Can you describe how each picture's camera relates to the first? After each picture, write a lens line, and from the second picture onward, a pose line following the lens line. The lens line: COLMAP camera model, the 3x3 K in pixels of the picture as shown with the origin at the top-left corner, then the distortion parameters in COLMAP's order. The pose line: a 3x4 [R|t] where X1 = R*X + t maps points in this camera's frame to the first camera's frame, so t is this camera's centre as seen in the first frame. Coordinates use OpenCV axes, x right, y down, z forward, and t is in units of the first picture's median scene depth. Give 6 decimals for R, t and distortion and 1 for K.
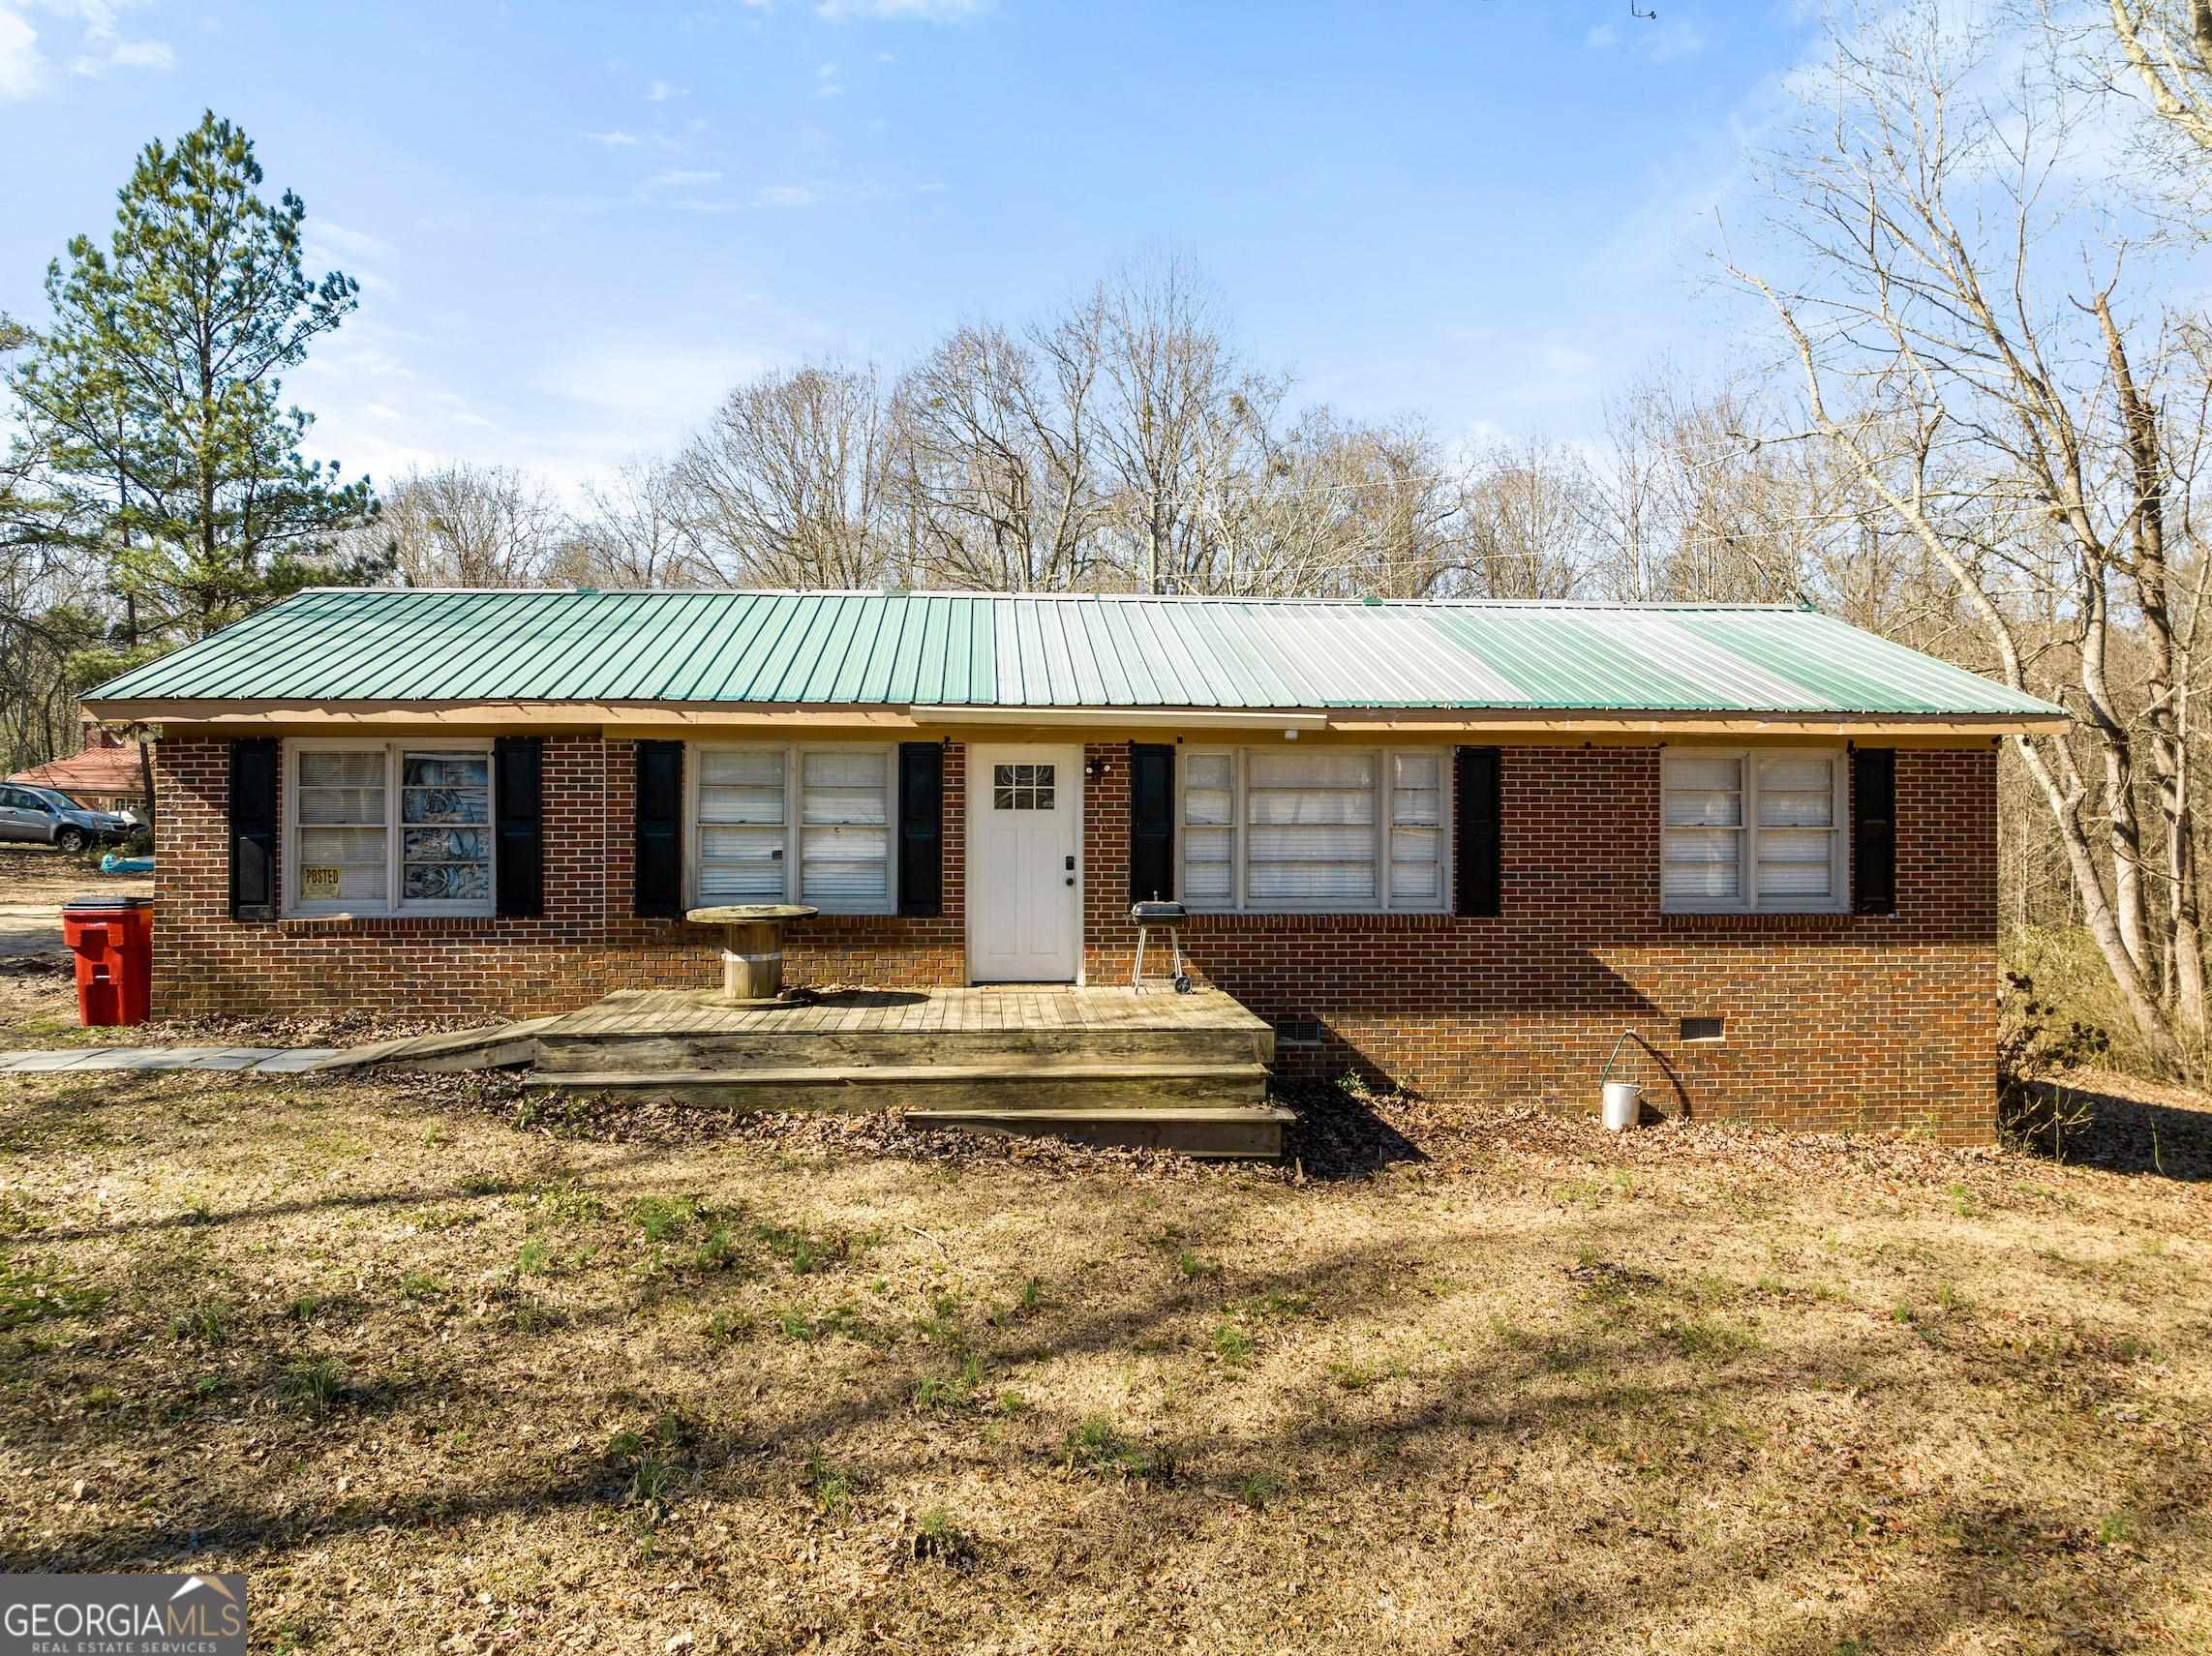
lens RADIAL K [[1518.9, 0, 1111.2], [0, 1518.9, 826.9], [0, 0, 1]] dist [-0.029798, -0.002462]
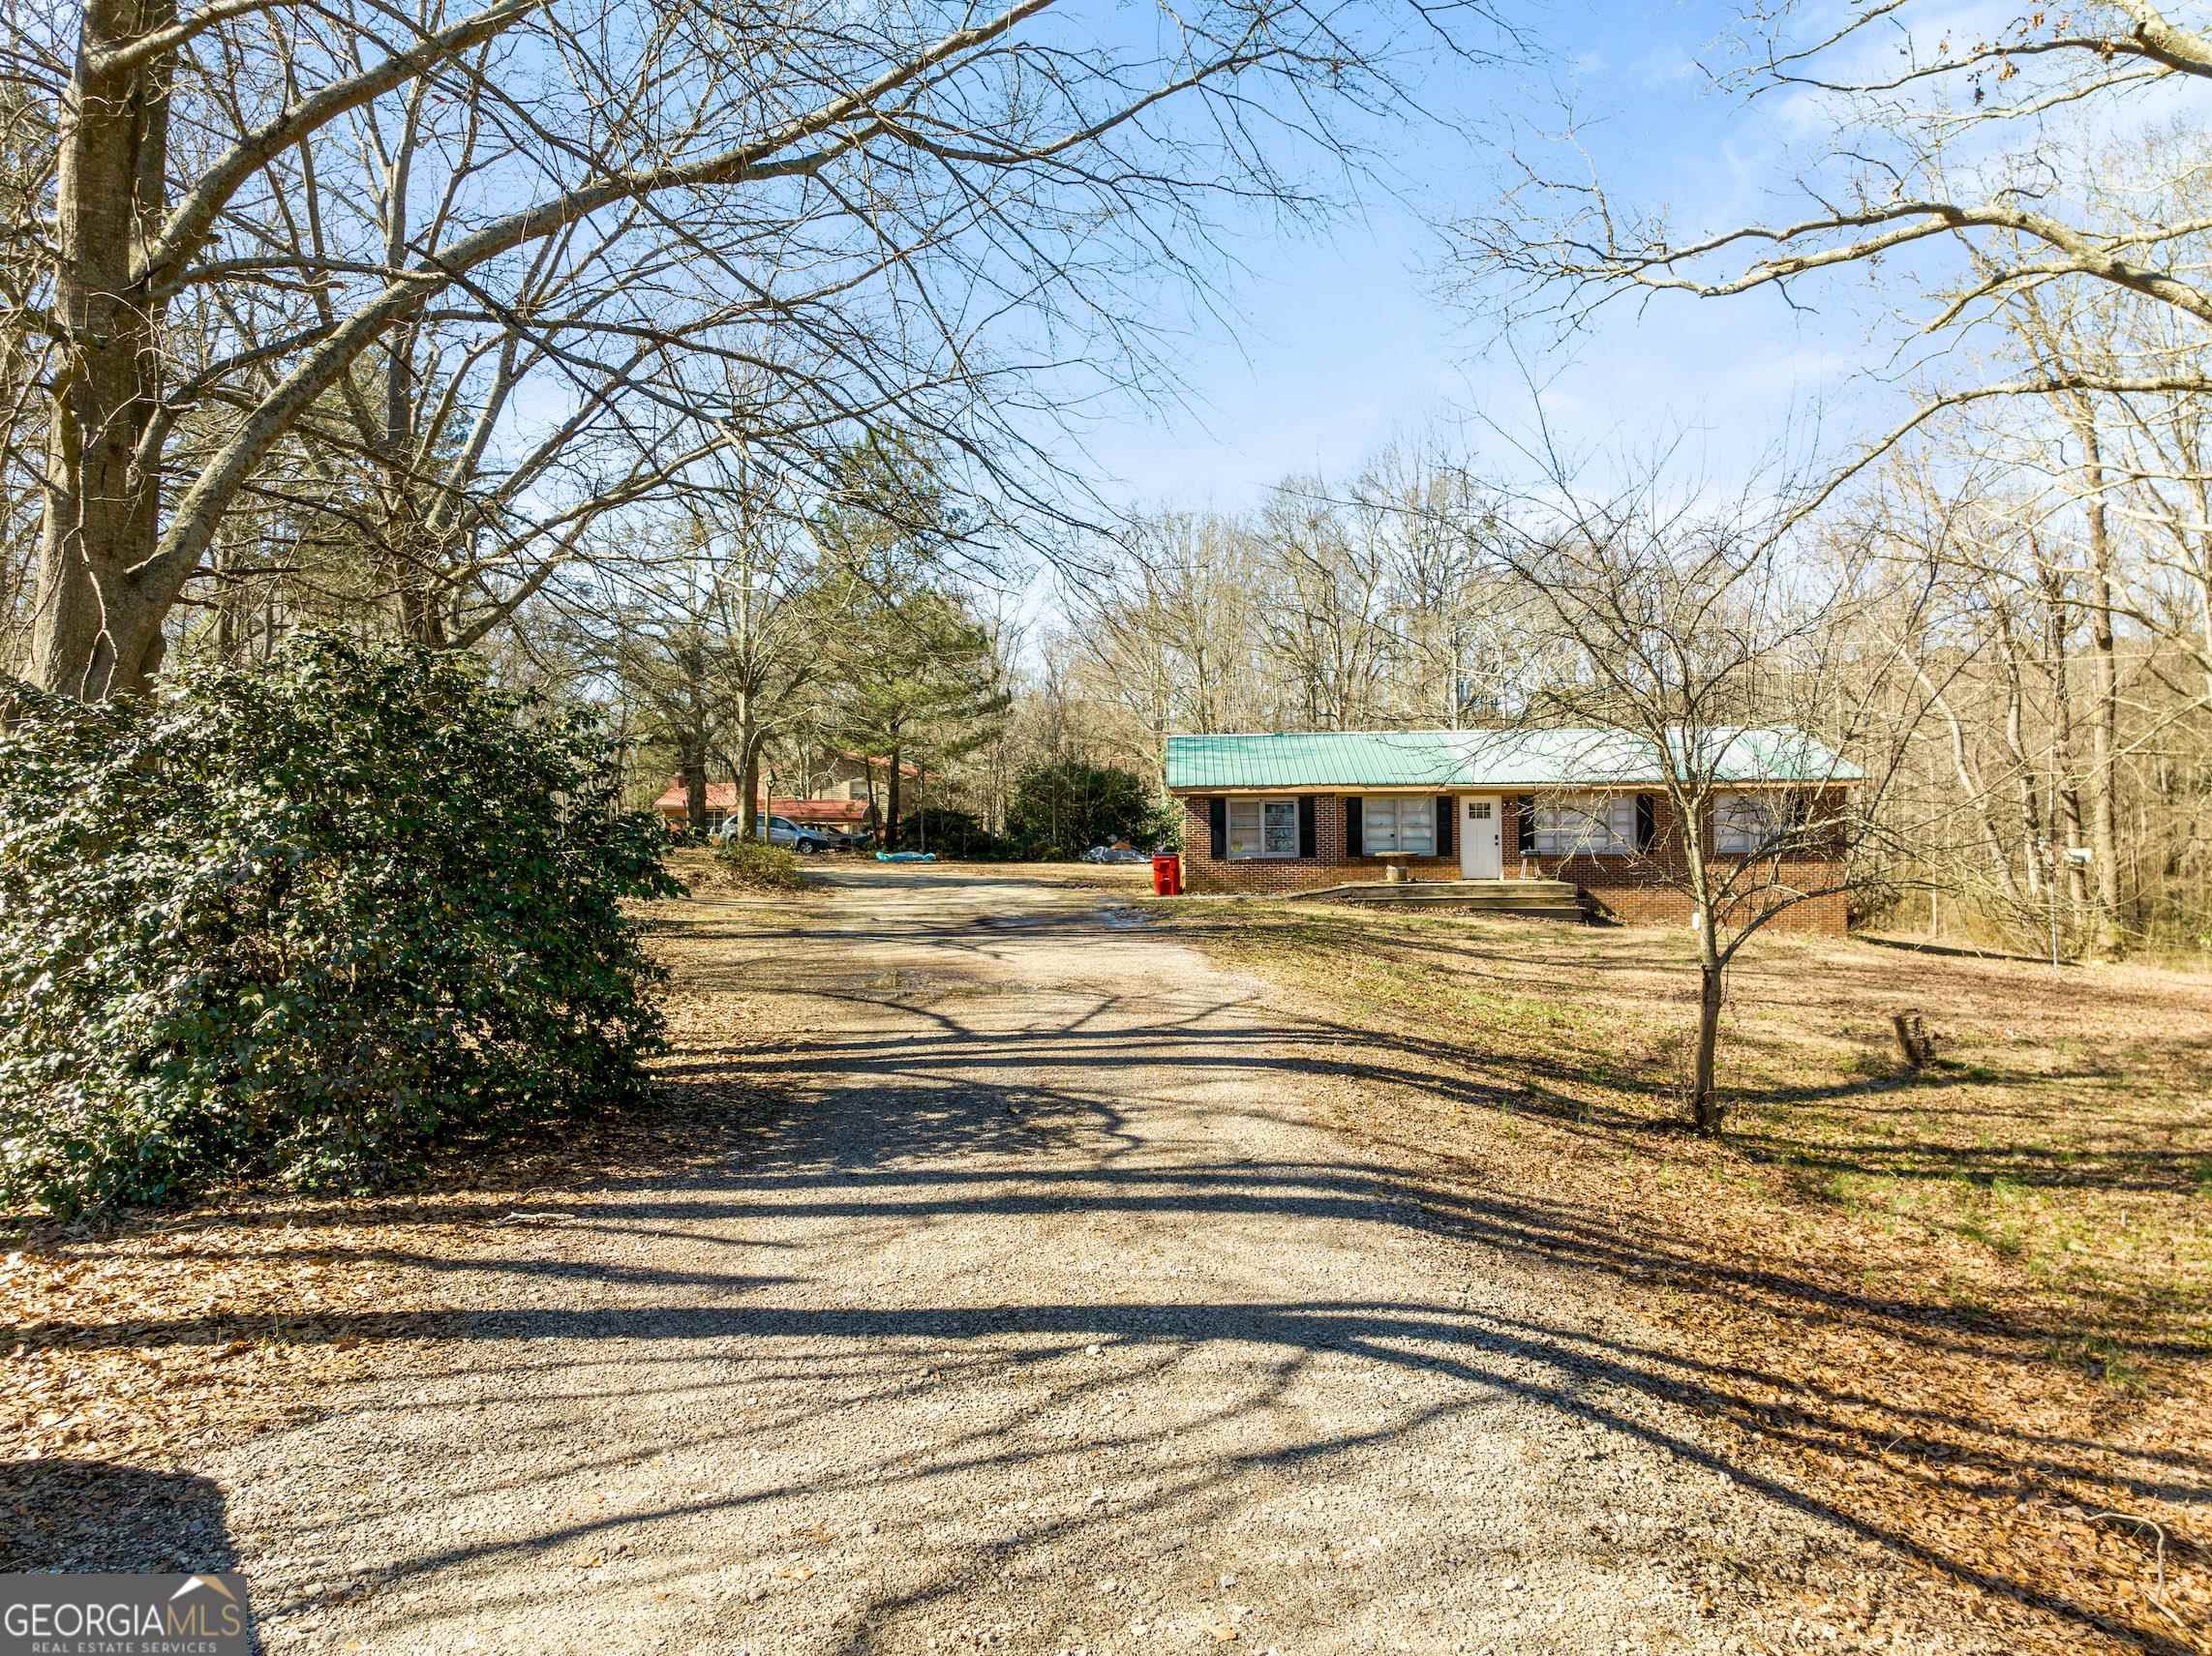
lens RADIAL K [[1518.9, 0, 1097.9], [0, 1518.9, 829.2], [0, 0, 1]] dist [-0.029798, -0.002462]
pose [[0.989571, -0.013728, -0.143391, -0.366319], [0.012671, 0.999885, -0.008278, 0.023398], [0.143488, 0.006375, 0.989632, -1.971714]]
